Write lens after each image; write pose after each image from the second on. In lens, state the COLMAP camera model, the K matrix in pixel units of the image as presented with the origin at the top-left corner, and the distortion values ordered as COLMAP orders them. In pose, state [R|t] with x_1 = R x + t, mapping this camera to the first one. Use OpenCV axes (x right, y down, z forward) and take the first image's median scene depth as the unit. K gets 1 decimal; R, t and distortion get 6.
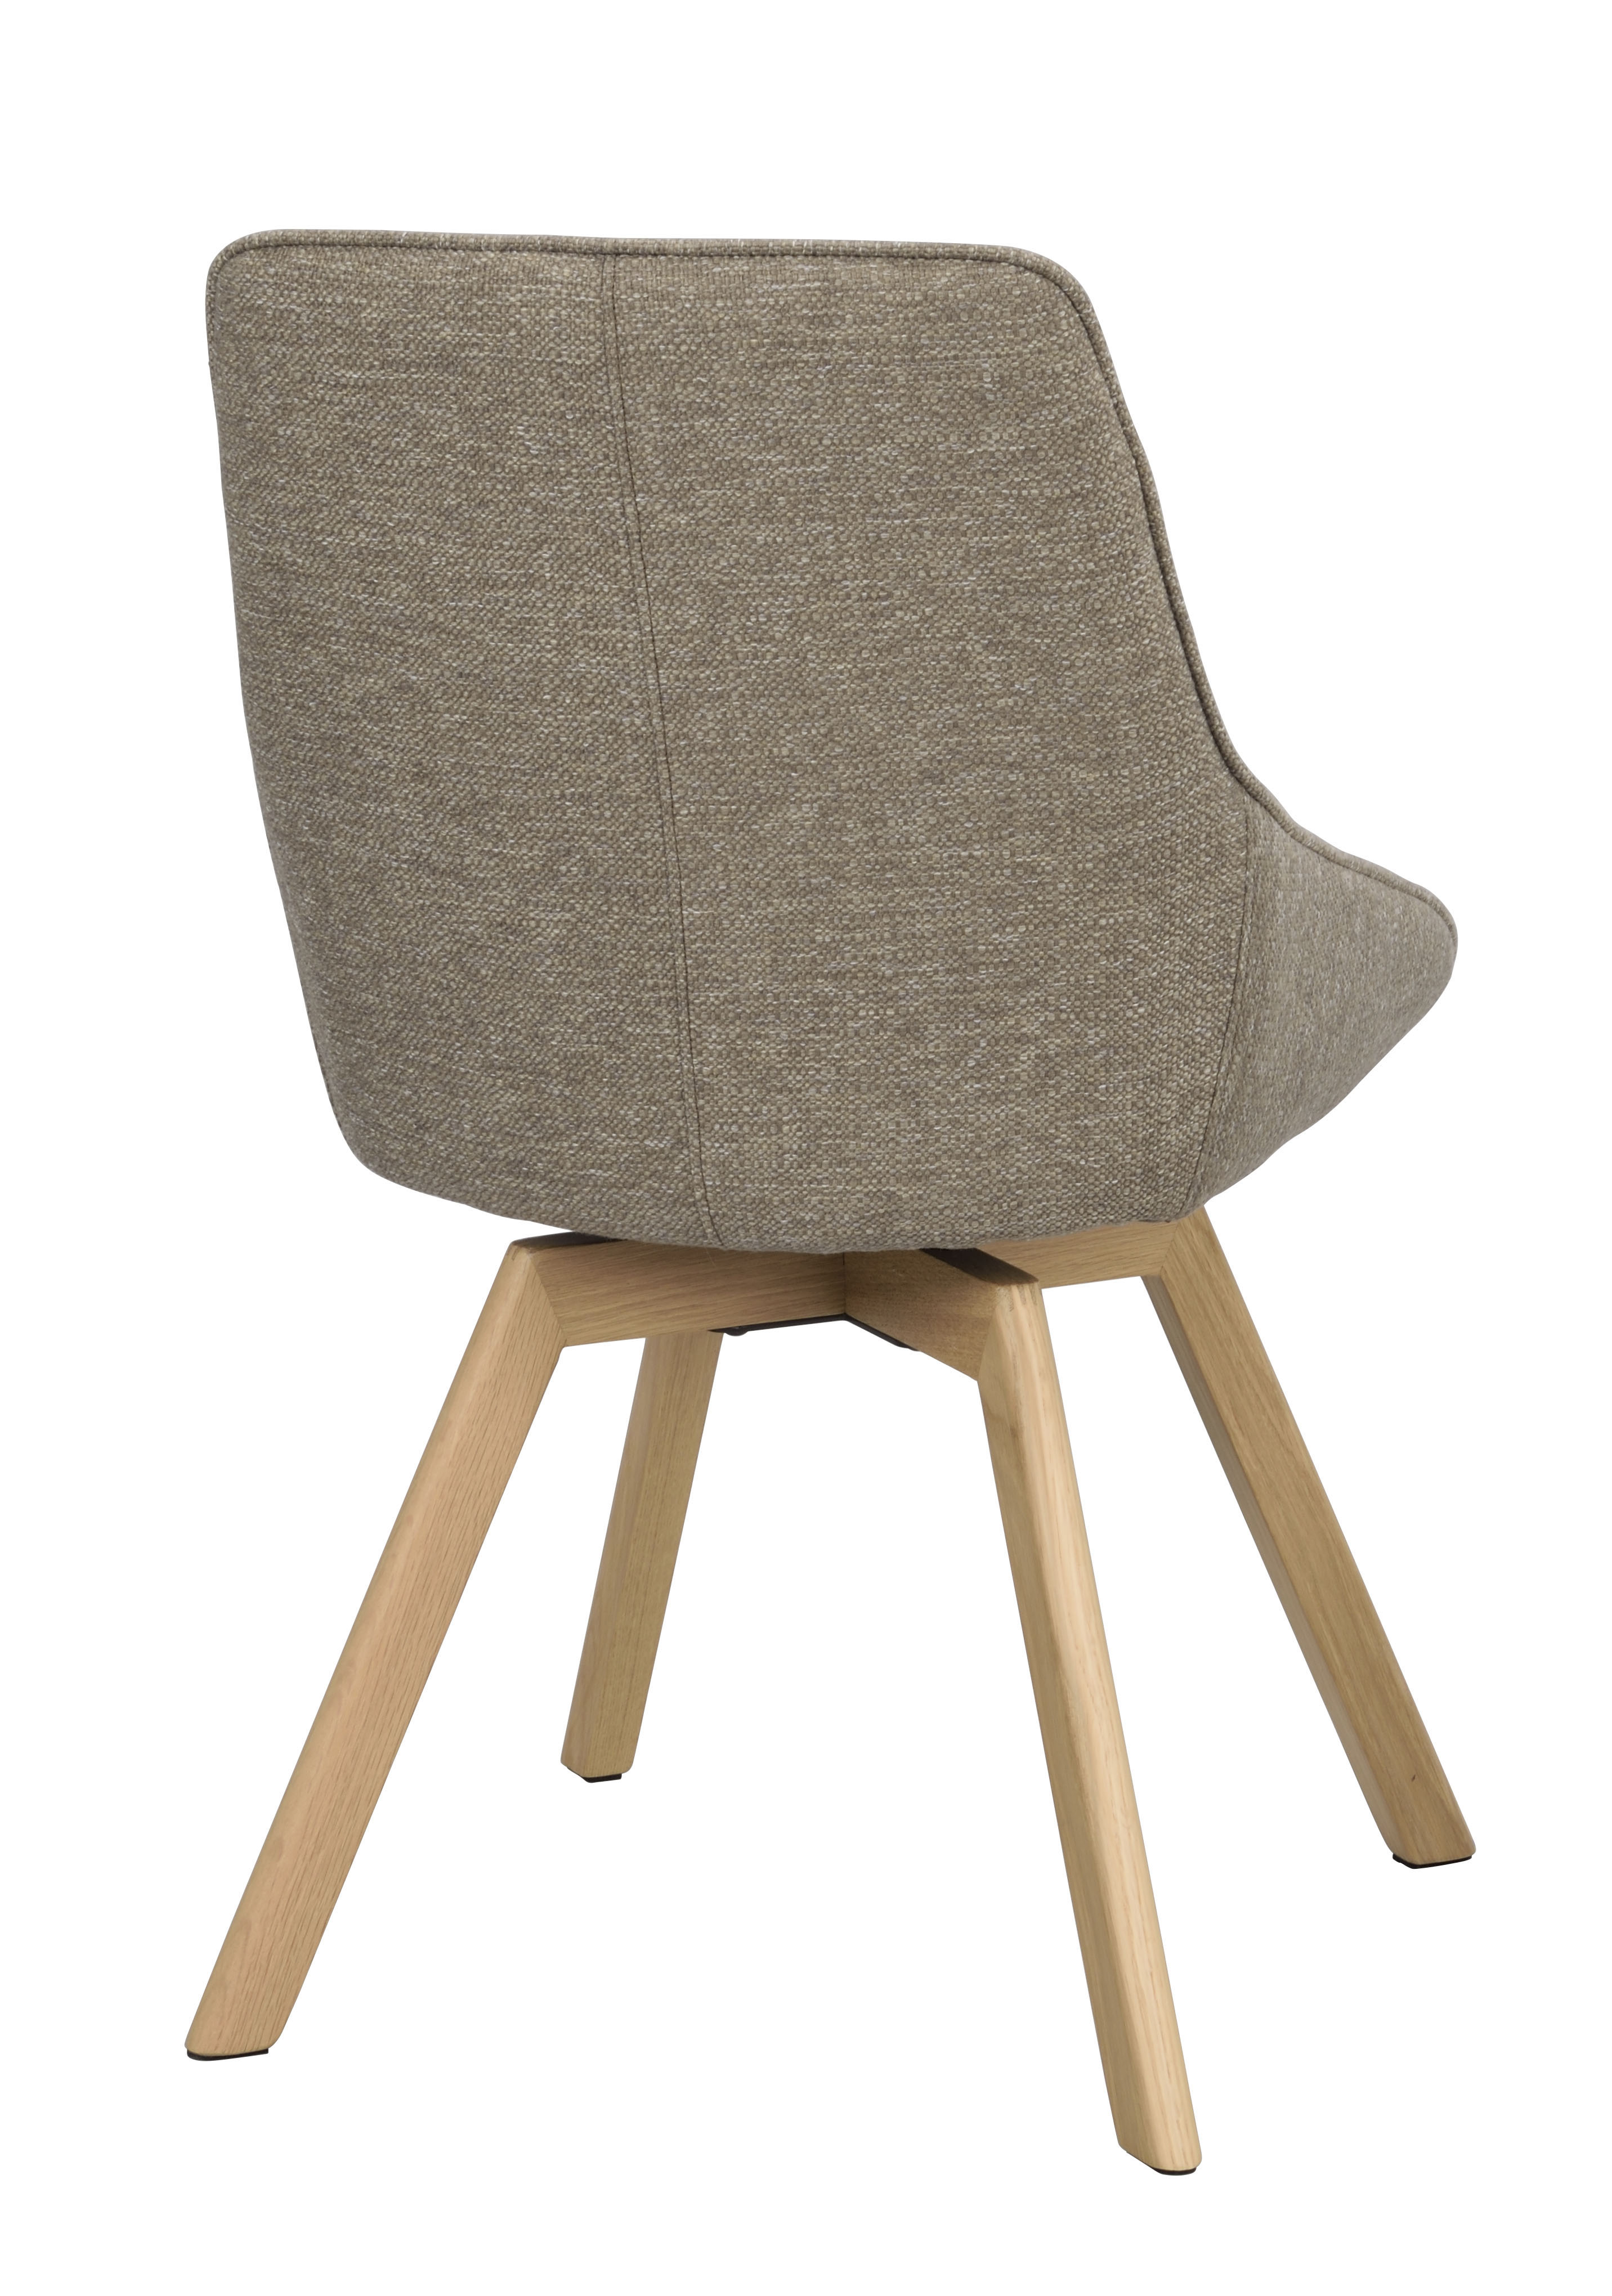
lens RADIAL K [[5293.6, 0, 806.0], [0, 5293.6, 1148.0], [0, 0, 1]] dist [-0.005830, 0.284118]
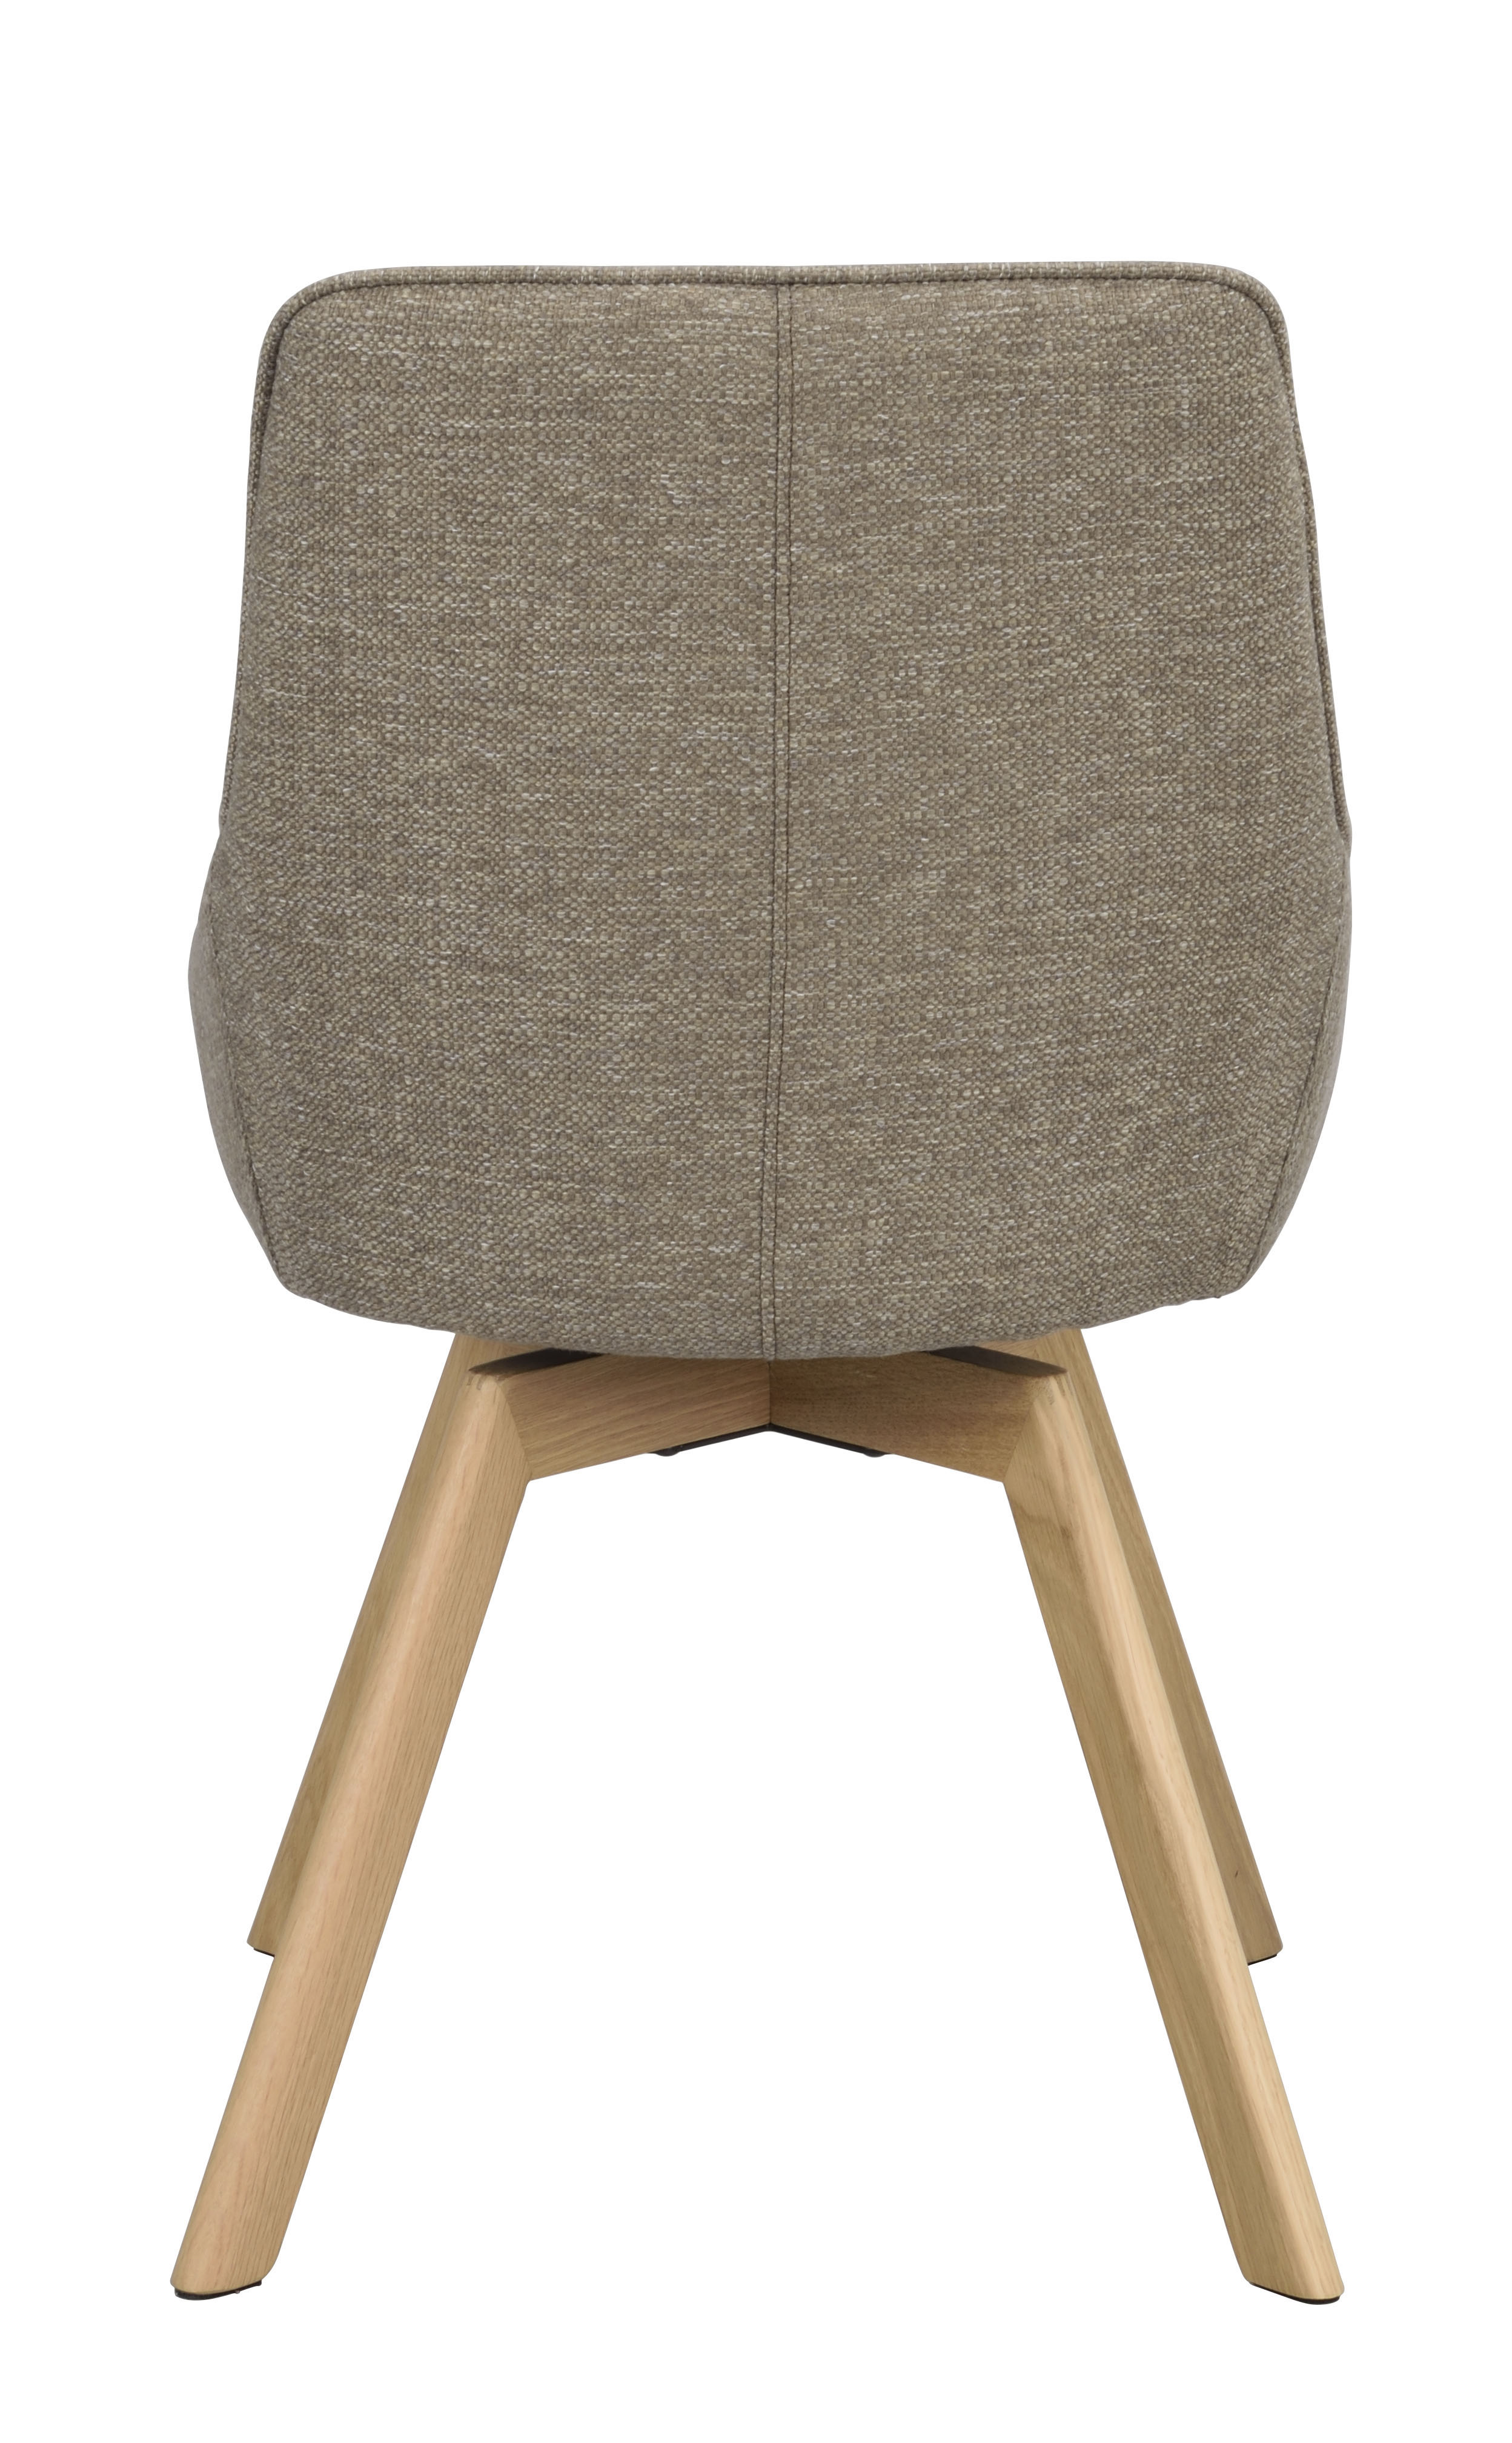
lens RADIAL K [[5732.1, 0, 756.0], [0, 5732.1, 1221.5], [0, 0, 1]] dist [0.043311, -0.625111]
pose [[0.972134, -0.064696, 0.225323, -0.261011], [0.065593, 0.997840, 0.003509, -0.009215], [-0.225063, 0.011368, 0.974278, 0.028122]]
